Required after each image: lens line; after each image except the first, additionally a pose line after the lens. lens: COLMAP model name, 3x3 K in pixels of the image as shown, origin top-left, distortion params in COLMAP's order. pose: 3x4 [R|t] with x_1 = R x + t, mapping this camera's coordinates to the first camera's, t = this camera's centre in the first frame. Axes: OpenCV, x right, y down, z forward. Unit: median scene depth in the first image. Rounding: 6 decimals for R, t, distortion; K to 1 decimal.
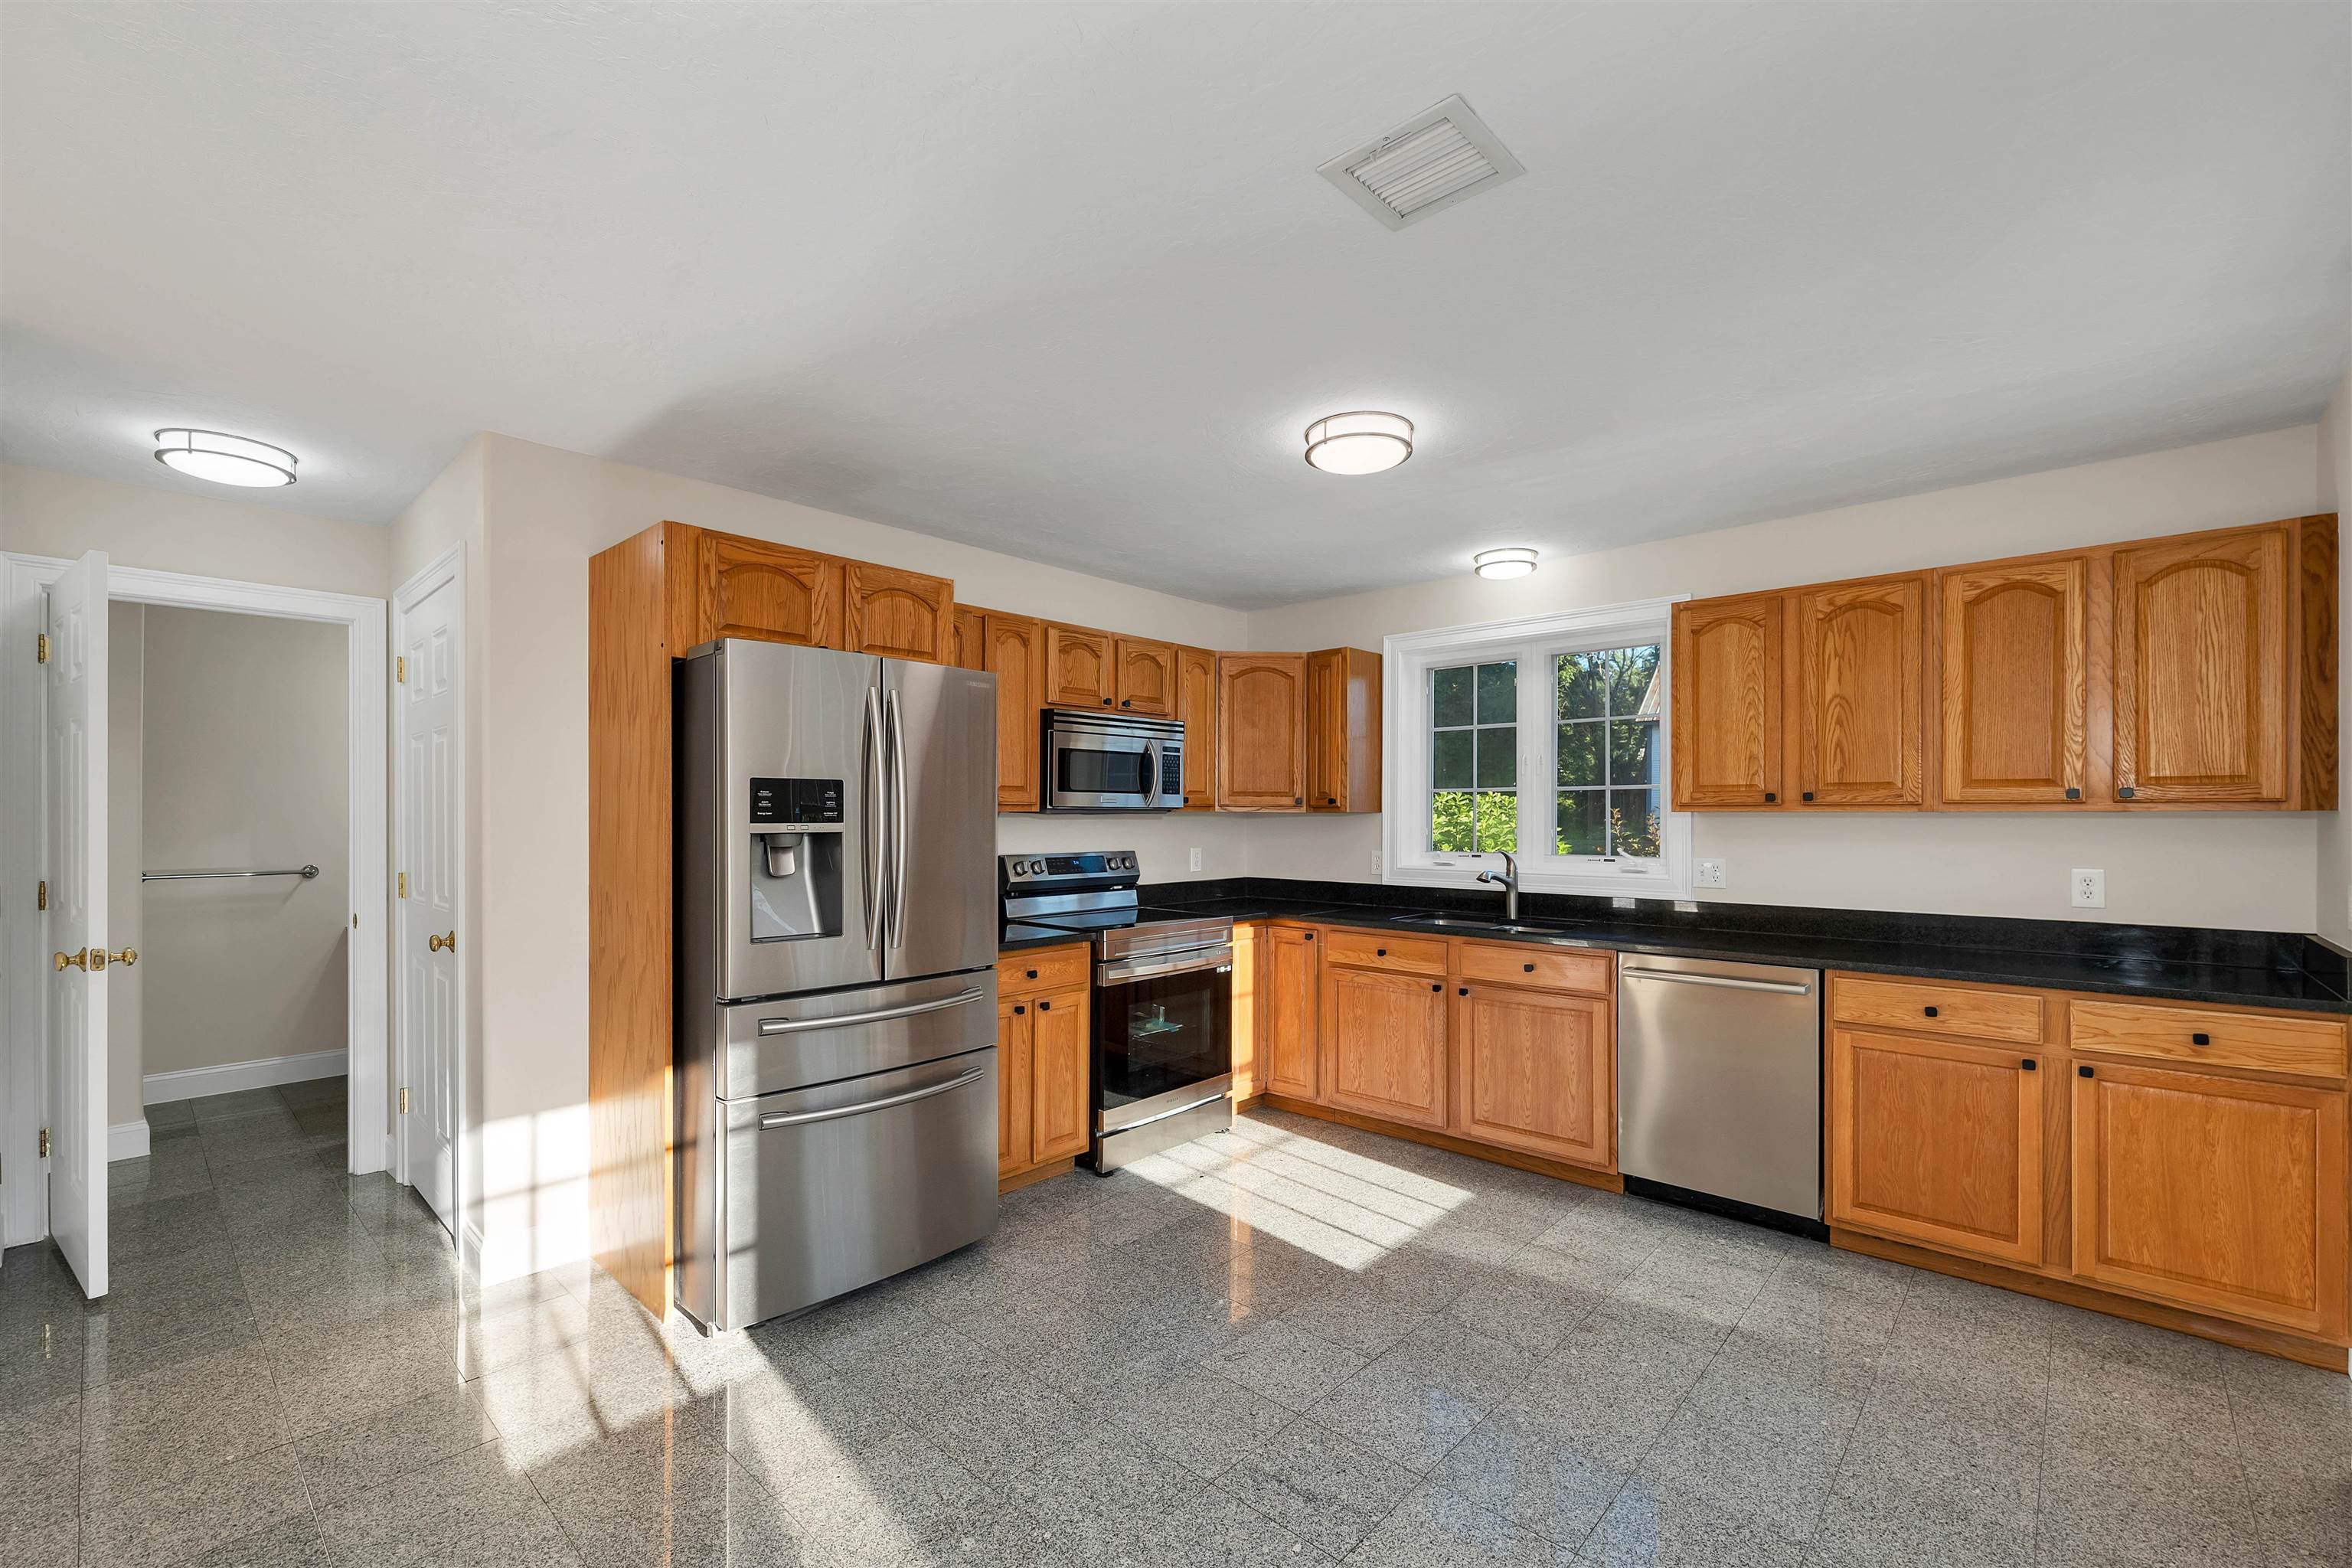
lens RADIAL K [[995.6, 0, 1181.0], [0, 995.6, 801.7], [0, 0, 1]] dist [0.002690, -0.000102]
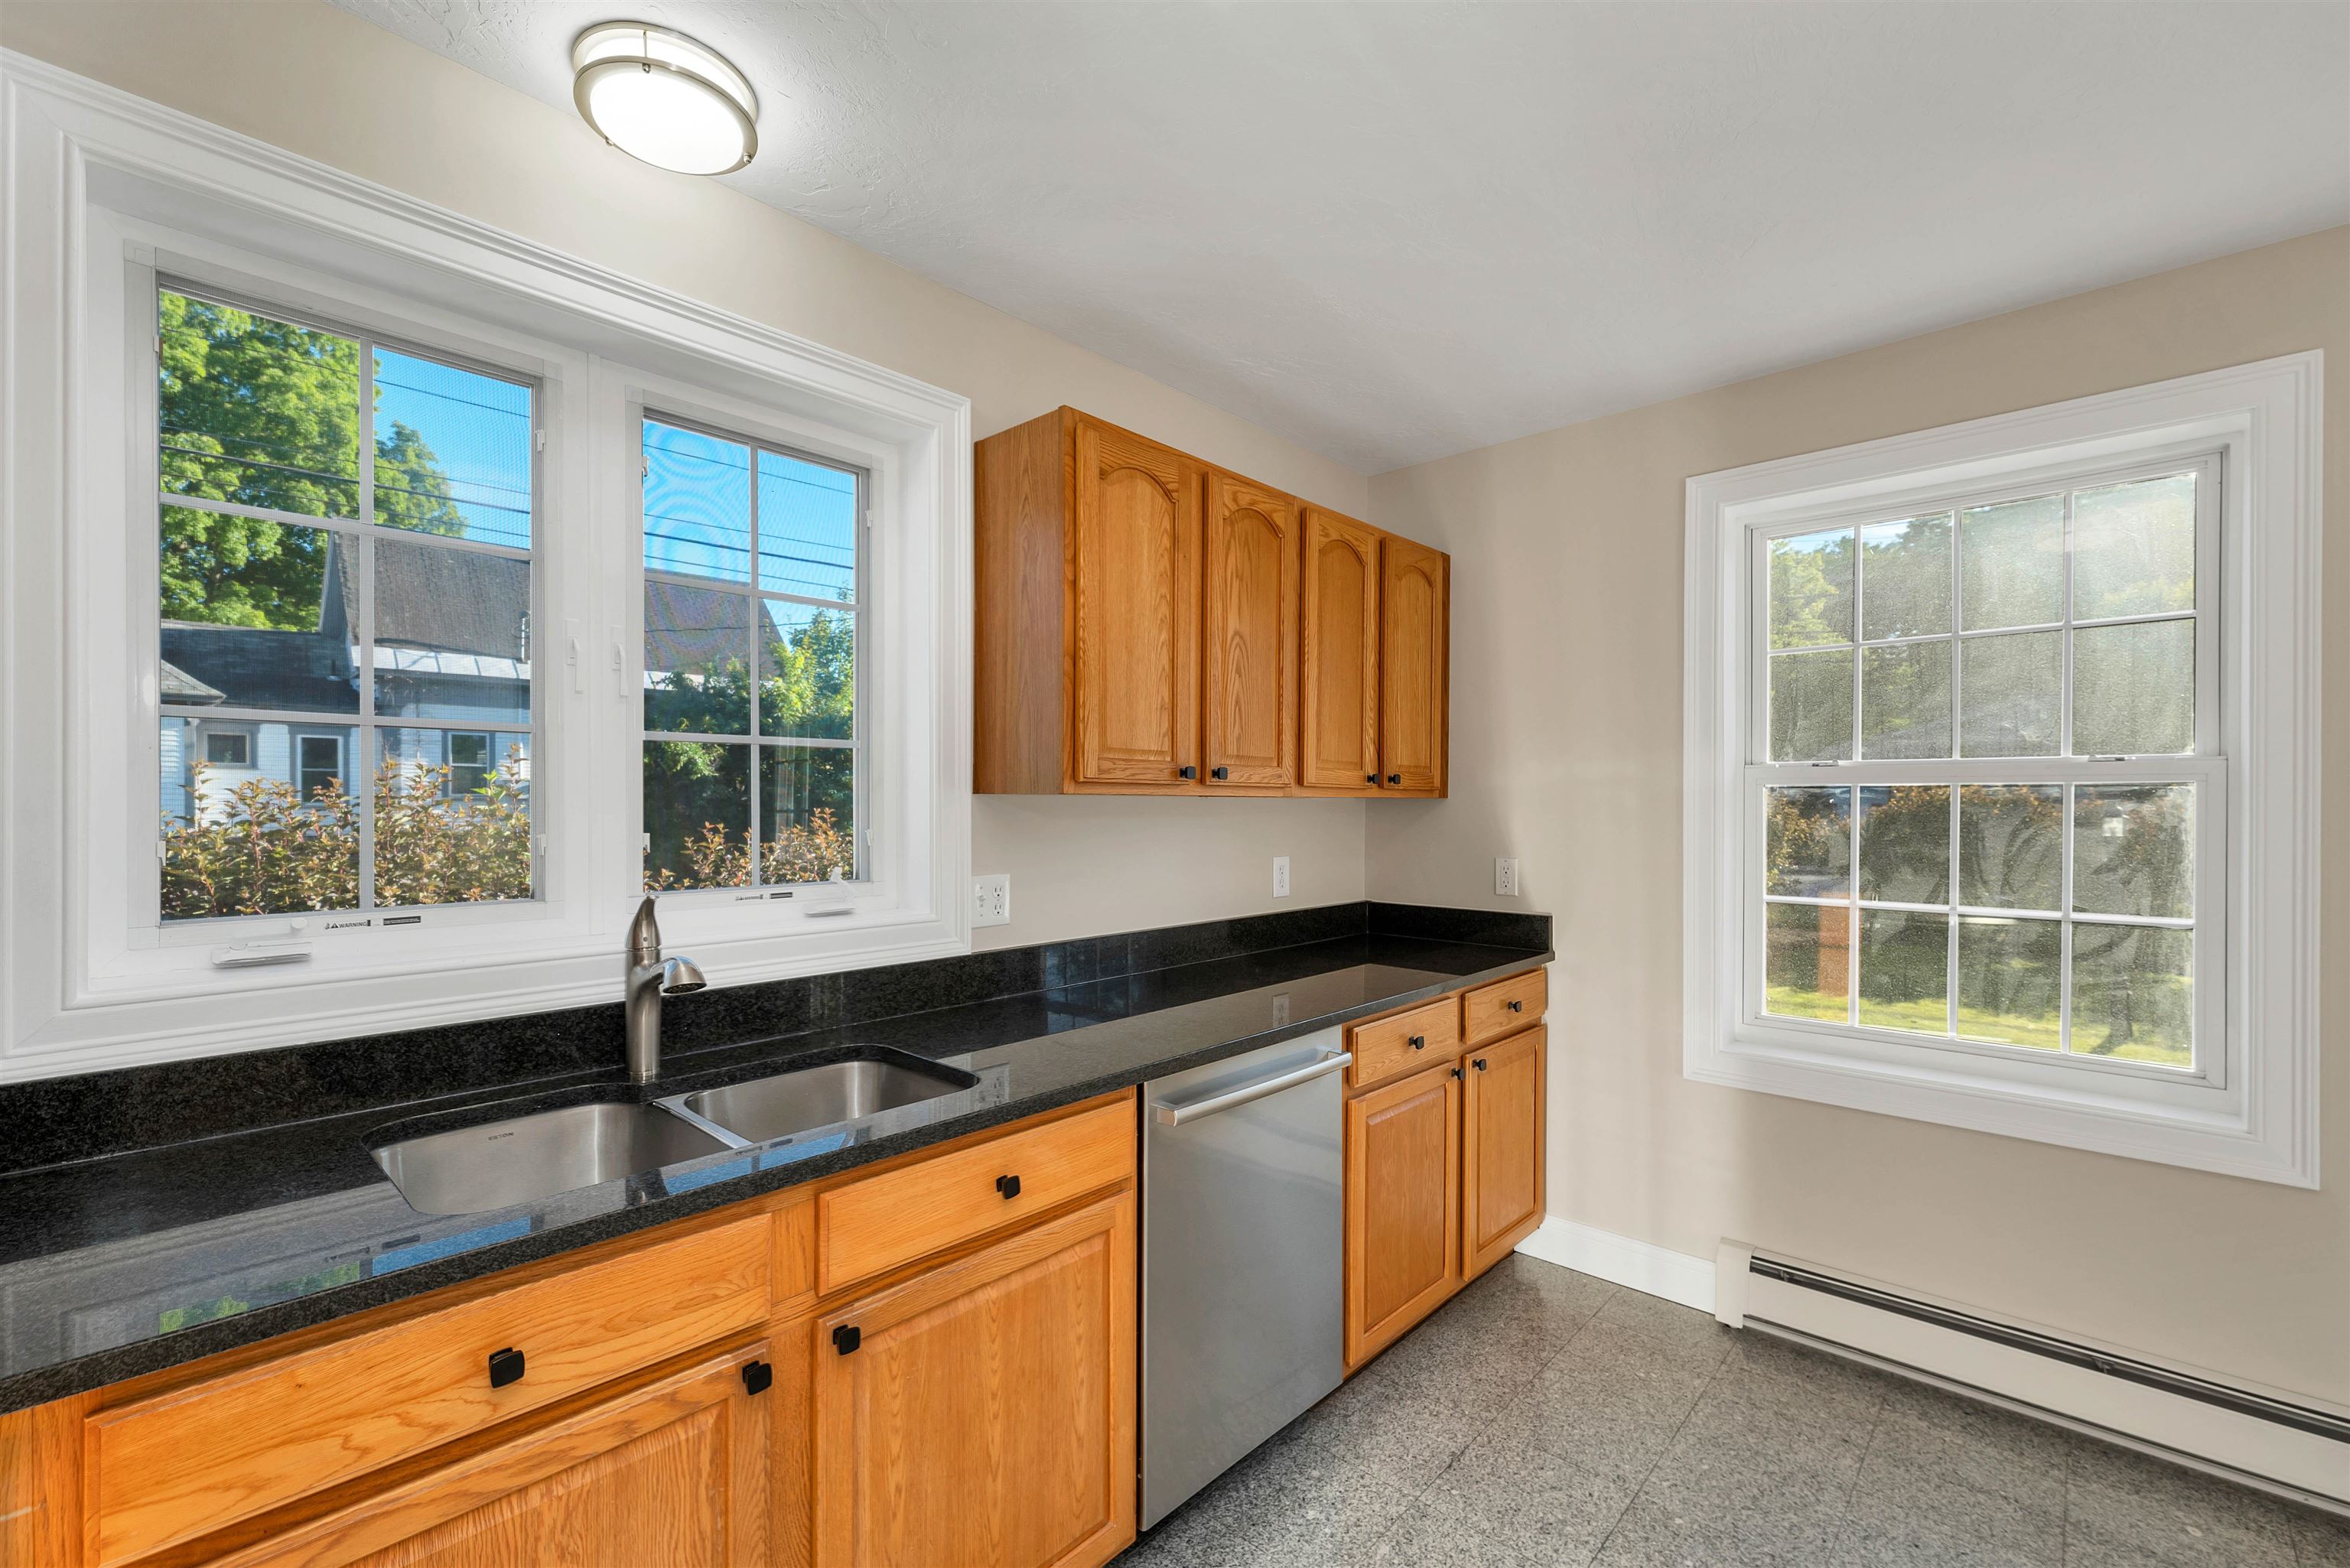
lens RADIAL K [[994.7, 0, 1180.0], [0, 994.7, 801.7], [0, 0, 1]] dist [0.002690, -0.000102]
pose [[-0.000853, -0.000777, 0.999999, -0.039148], [-0.016395, 0.999865, 0.000763, 0.011063], [-0.999865, -0.016394, -0.000865, 0.802247]]
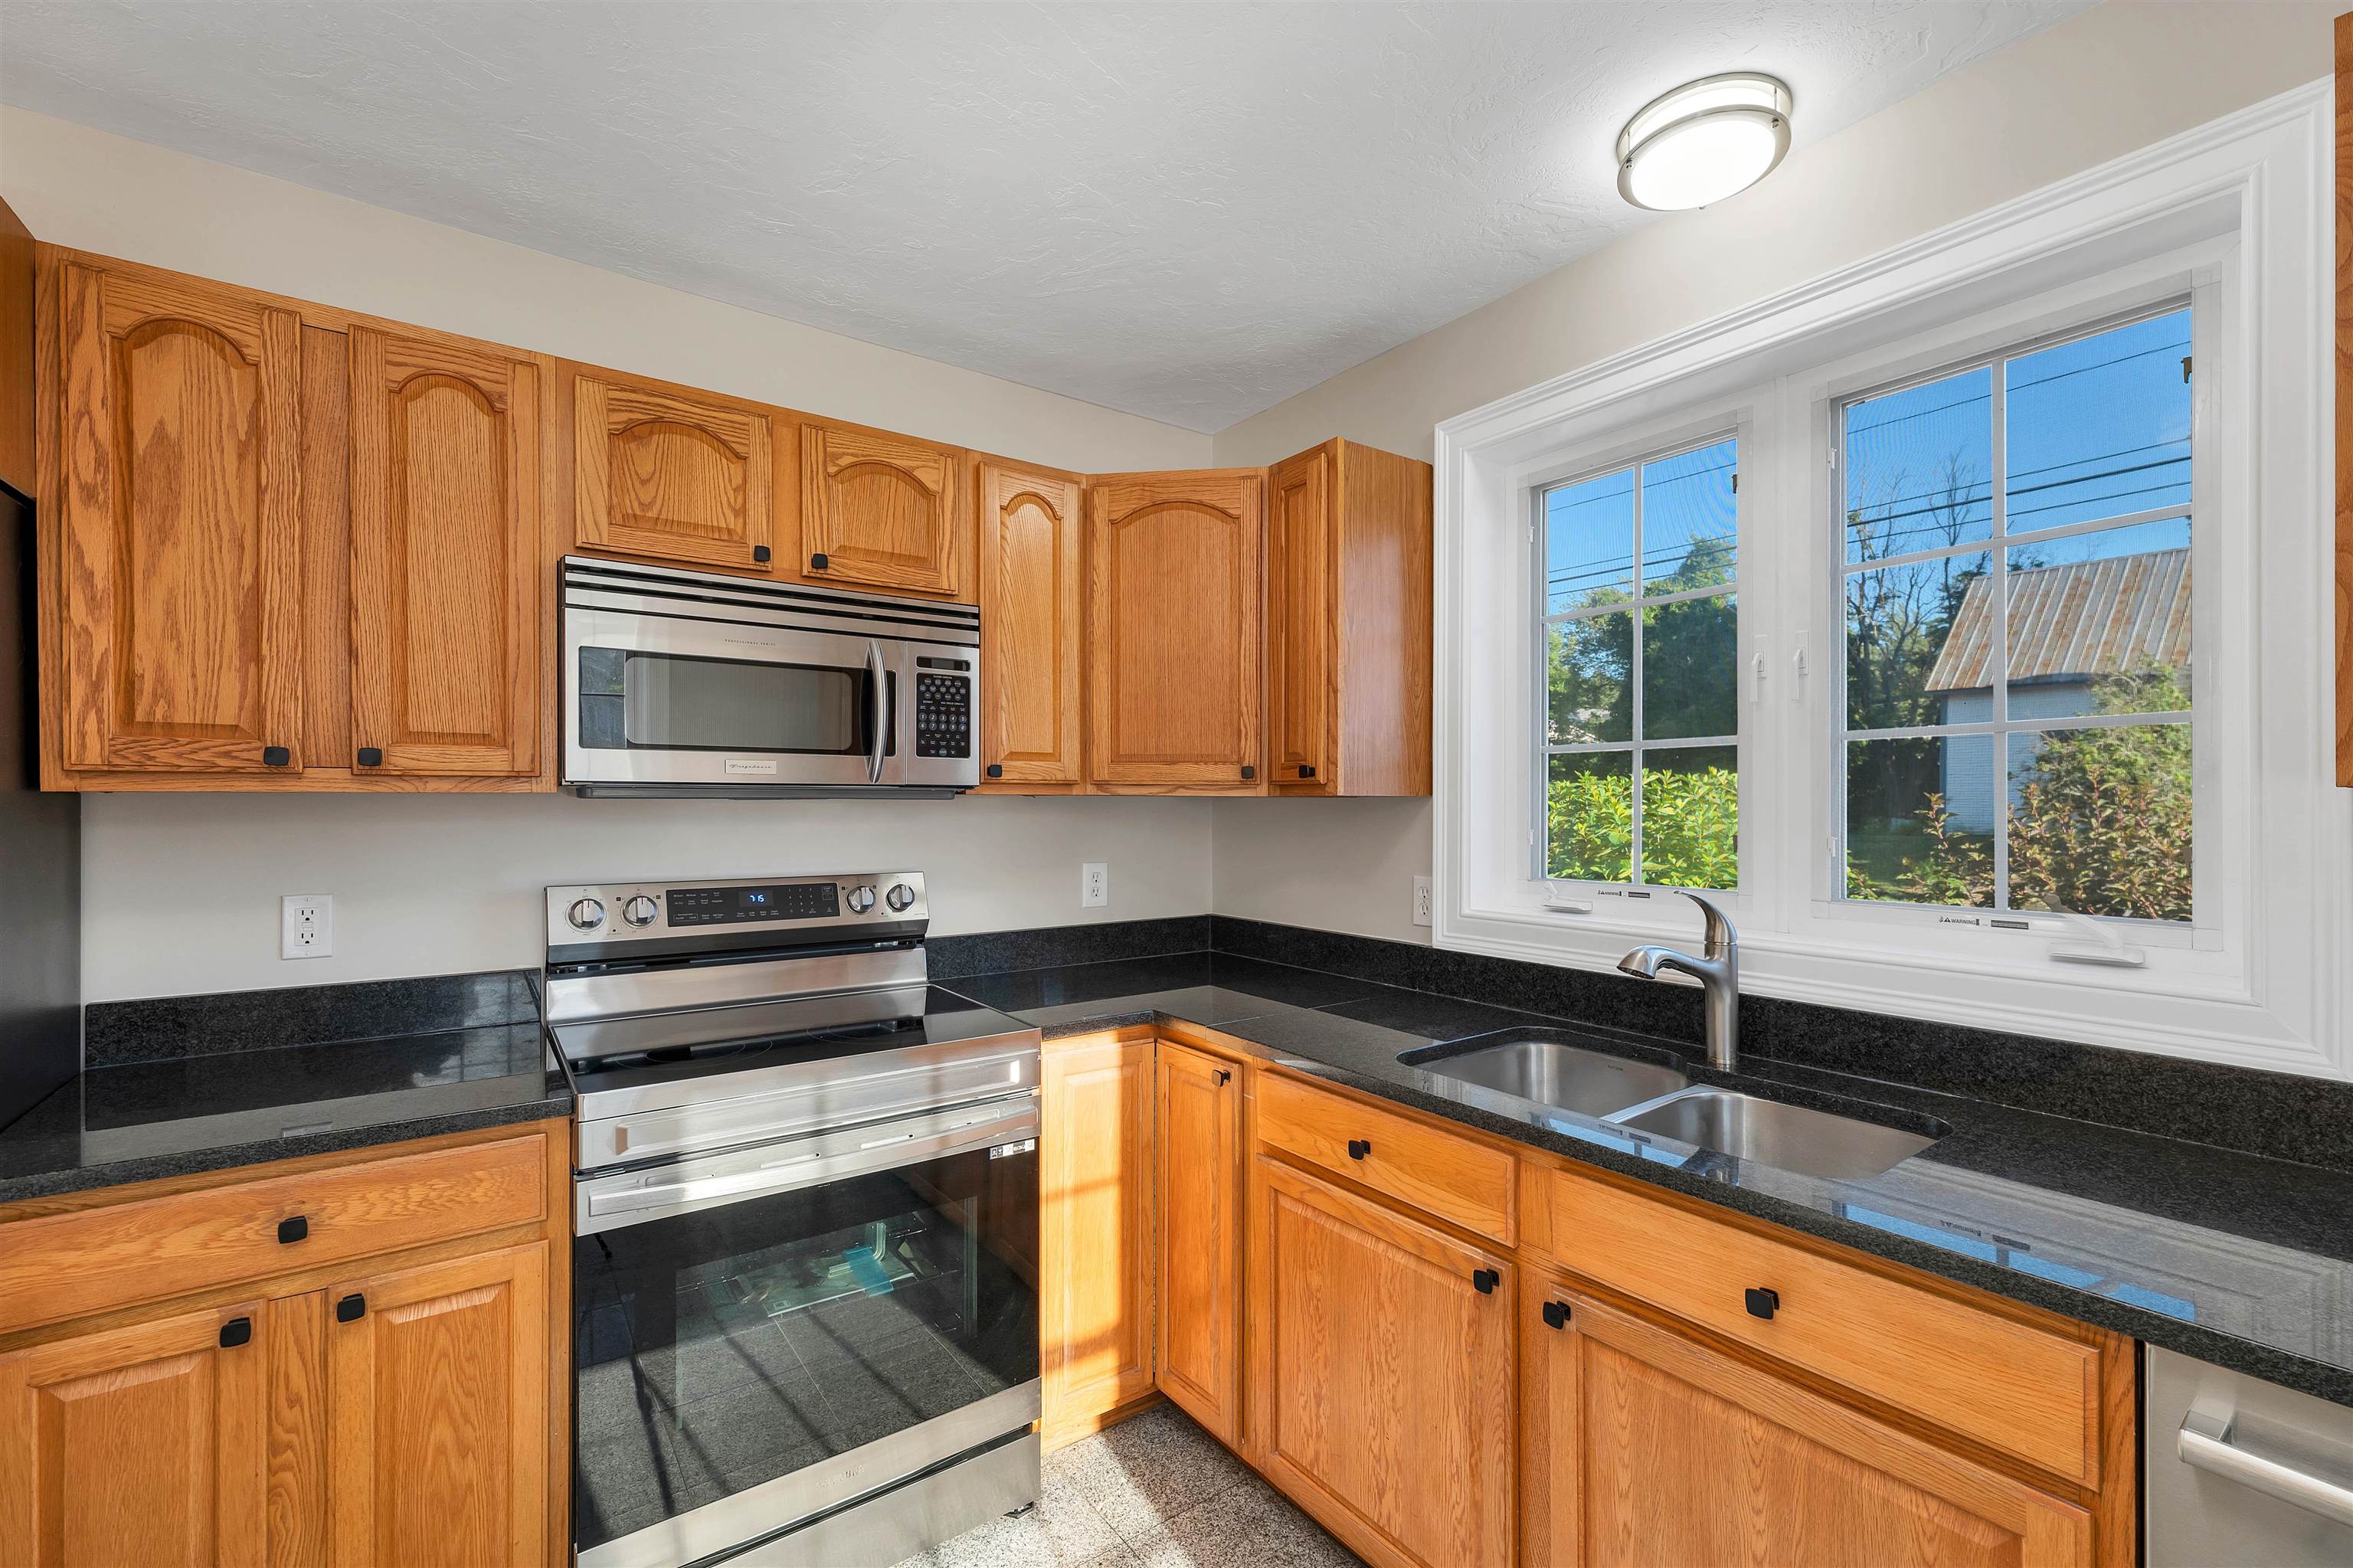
lens RADIAL K [[996.1, 0, 1181.5], [0, 996.1, 801.7], [0, 0, 1]] dist [0.002690, -0.000102]
pose [[0.978851, -0.001083, -0.204571, 0.204494], [0.003252, 0.999942, 0.010269, 0.009052], [0.204548, -0.010717, 0.978798, 0.572689]]
